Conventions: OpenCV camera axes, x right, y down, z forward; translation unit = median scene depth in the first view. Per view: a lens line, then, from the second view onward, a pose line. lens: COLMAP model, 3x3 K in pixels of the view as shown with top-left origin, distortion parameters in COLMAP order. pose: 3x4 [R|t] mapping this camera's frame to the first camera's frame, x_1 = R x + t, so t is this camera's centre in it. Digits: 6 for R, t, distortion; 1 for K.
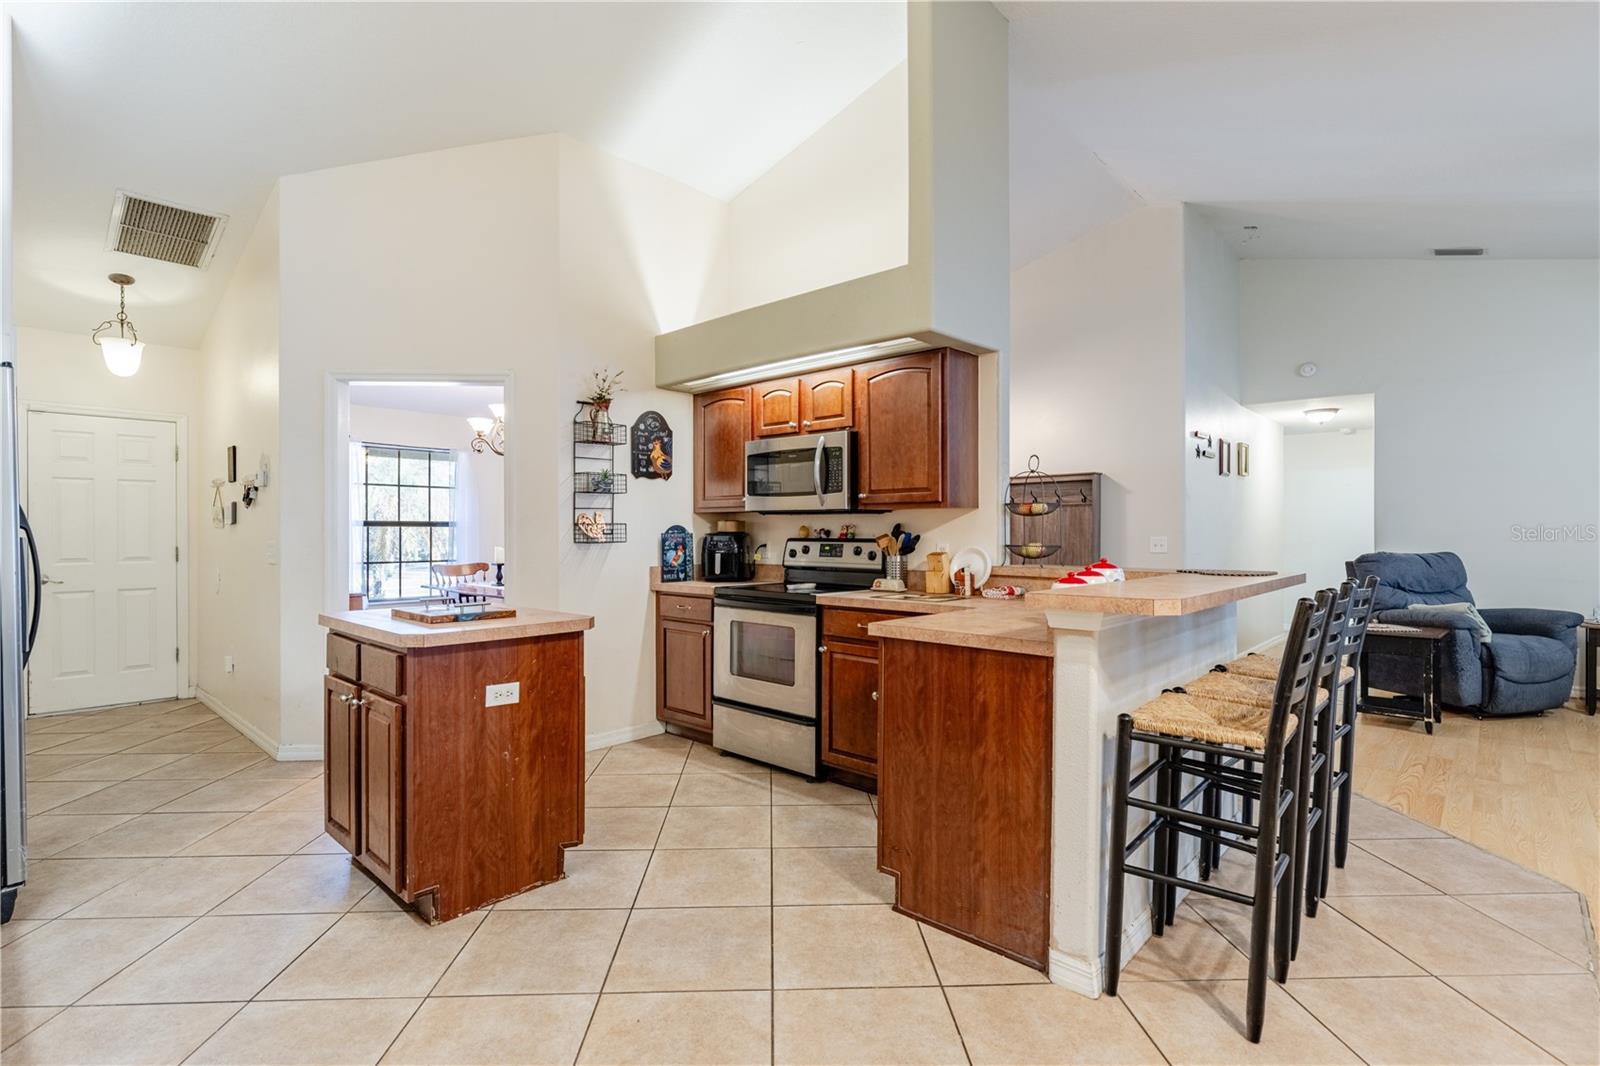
lens RADIAL K [[749.5, 0, 791.6], [0, 749.5, 534.3], [0, 0, 1]] dist [0.002022, 0.000228]
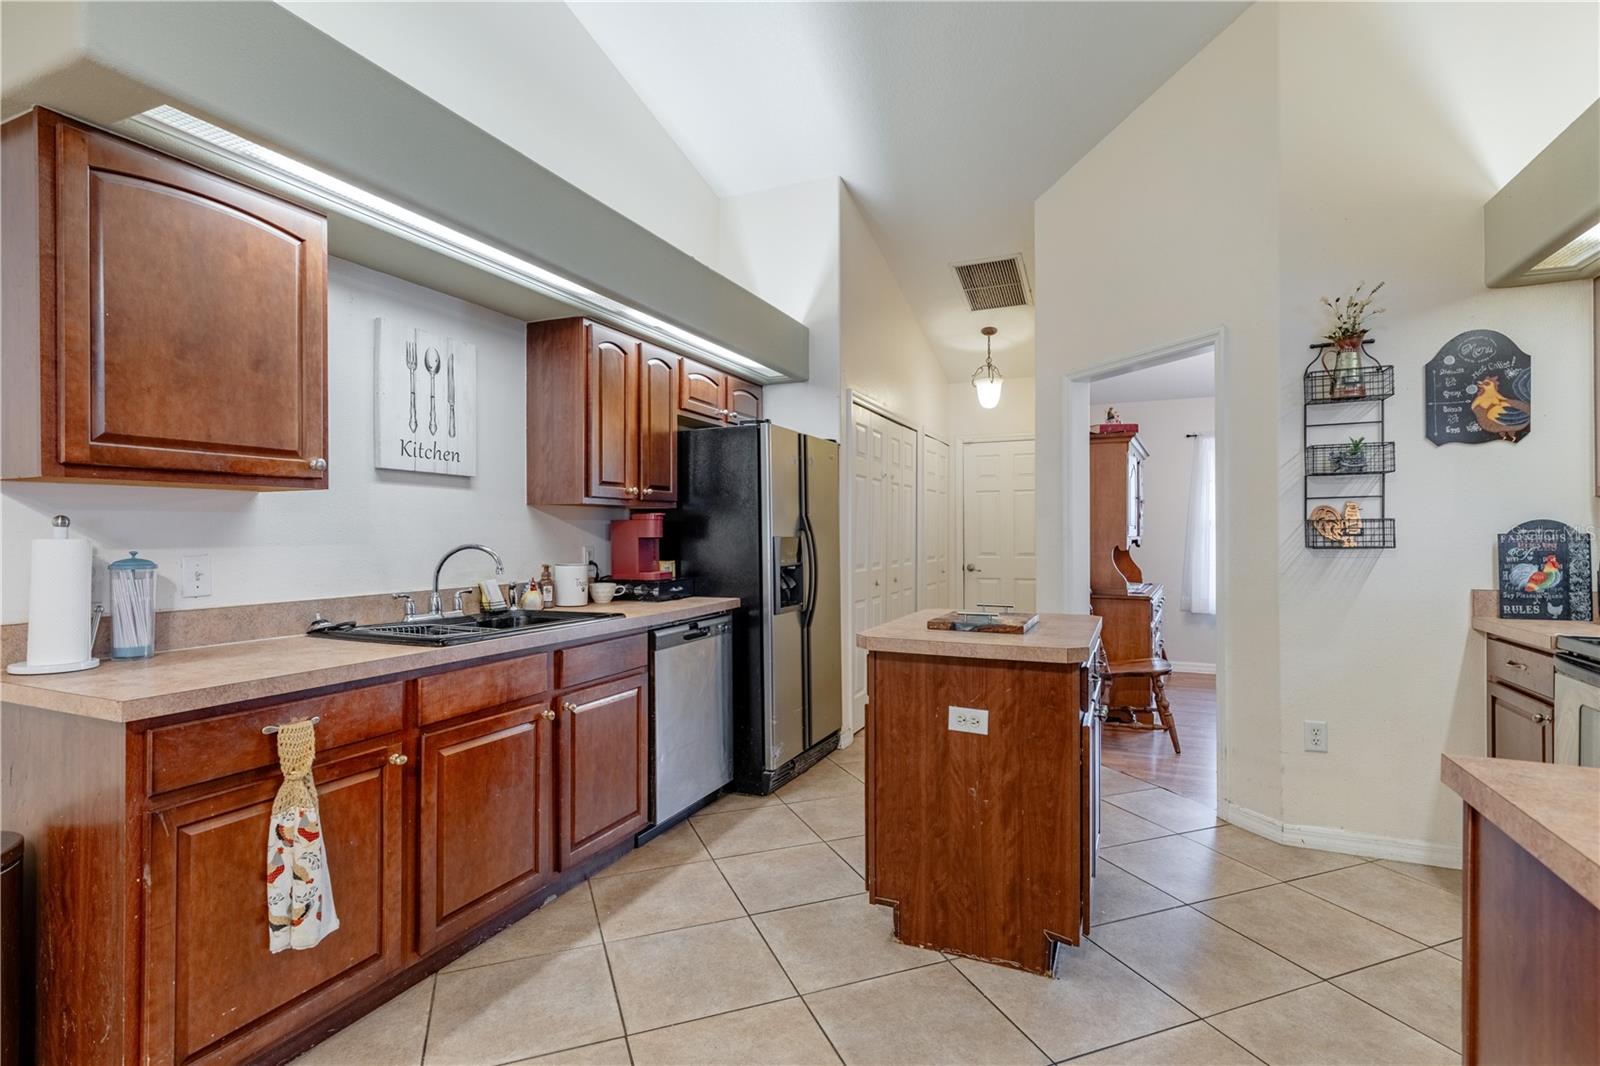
lens RADIAL K [[759.9, 0, 797.5], [0, 759.9, 532.9], [0, 0, 1]] dist [0.000459, -0.000332]
pose [[0.335378, -0.000061, -0.942084, 0.236859], [-0.001306, 0.999999, -0.000529, -0.001511], [0.942083, 0.001408, 0.335377, 0.327496]]
